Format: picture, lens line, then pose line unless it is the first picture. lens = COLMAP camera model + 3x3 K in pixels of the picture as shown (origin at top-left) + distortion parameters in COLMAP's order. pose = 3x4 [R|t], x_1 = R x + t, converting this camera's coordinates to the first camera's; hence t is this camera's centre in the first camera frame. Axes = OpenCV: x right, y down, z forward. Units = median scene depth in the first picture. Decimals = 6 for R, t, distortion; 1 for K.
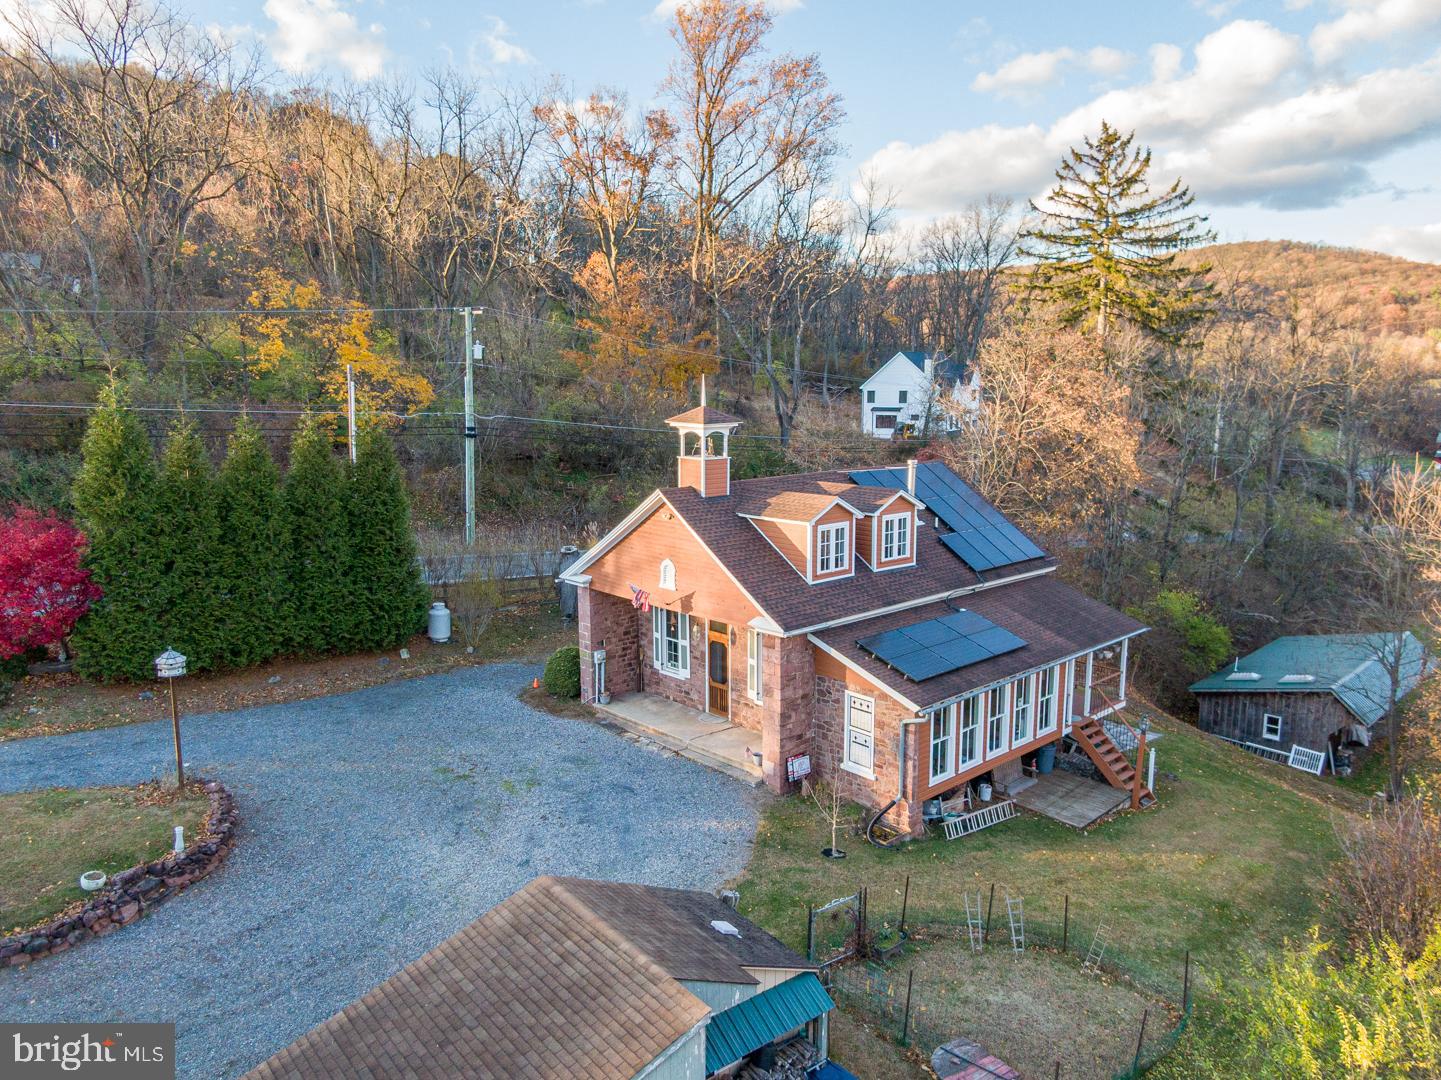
lens RADIAL K [[1017.9, 0, 728.7], [0, 1017.9, 541.5], [0, 0, 1]] dist [0.037693, -0.060140]
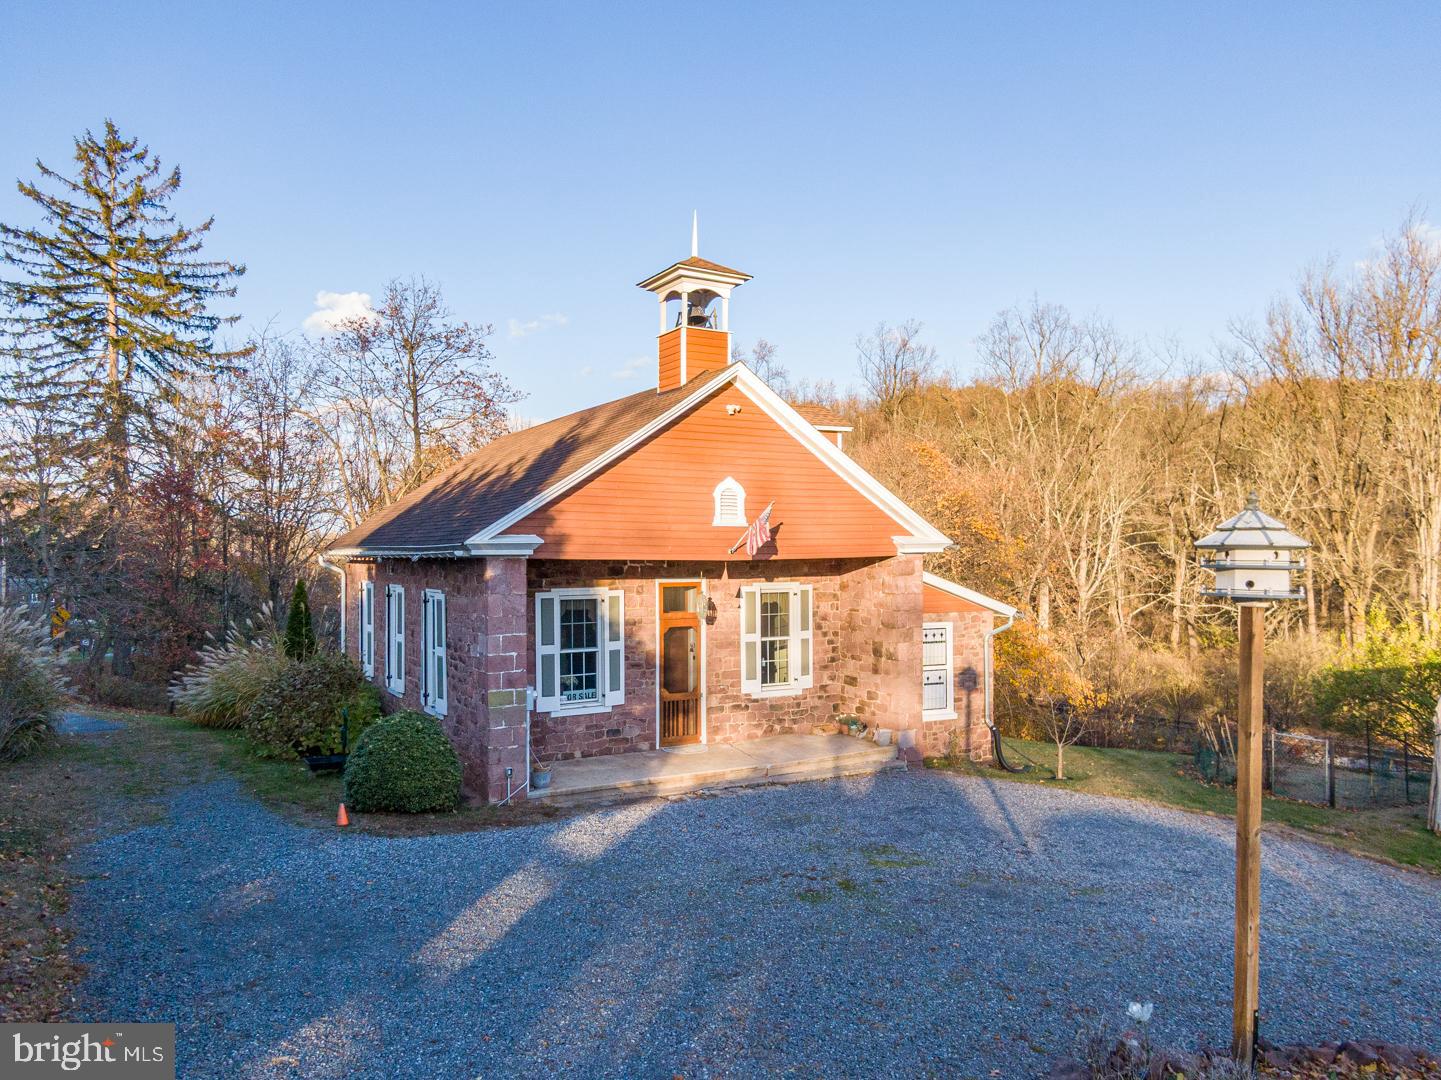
lens RADIAL K [[1028.9, 0, 720.5], [0, 1028.9, 540.0], [0, 0, 1]] dist [0.032112, -0.050684]
pose [[0.234913, 0.011045, 0.971954, -0.640843], [0.163635, 0.985215, -0.050745, 0.081248], [-0.958144, 0.170966, 0.229633, 0.814675]]
